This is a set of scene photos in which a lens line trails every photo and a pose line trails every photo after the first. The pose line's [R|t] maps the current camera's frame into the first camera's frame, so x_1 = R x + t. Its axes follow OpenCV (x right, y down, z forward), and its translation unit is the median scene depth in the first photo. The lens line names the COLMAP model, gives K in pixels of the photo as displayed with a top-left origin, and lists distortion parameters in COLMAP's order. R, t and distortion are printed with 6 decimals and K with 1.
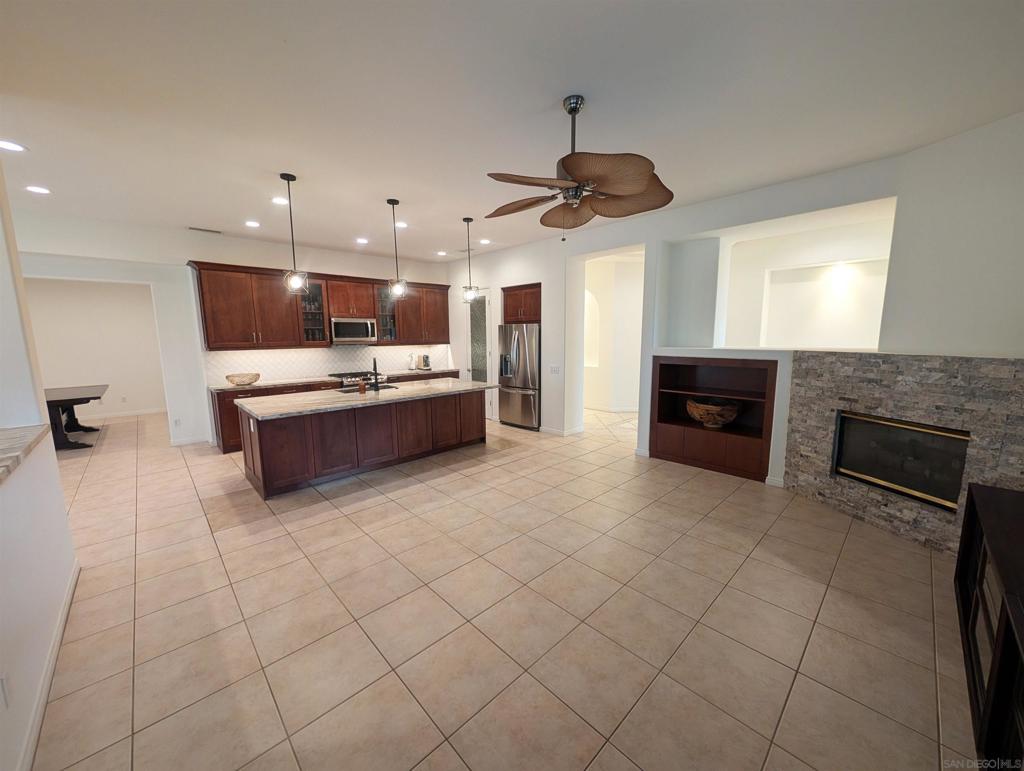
lens RADIAL K [[387.3, 0, 513.9], [0, 387.3, 387.8], [0, 0, 1]] dist [0.000124, 0.000143]
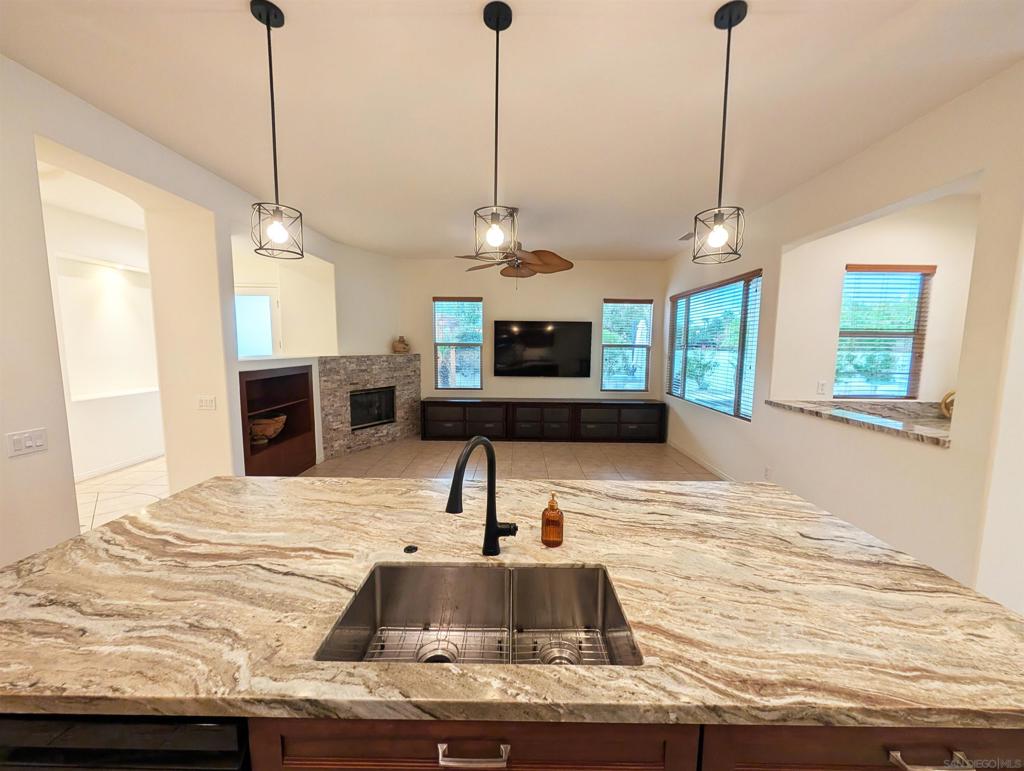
lens RADIAL K [[387.3, 0, 513.9], [0, 387.3, 387.8], [0, 0, 1]] dist [0.000124, 0.000143]
pose [[-0.714169, -0.075633, 0.695875, -0.502575], [0.092855, 0.975123, 0.201280, -0.142727], [-0.693787, 0.208364, -0.689379, 1.066419]]
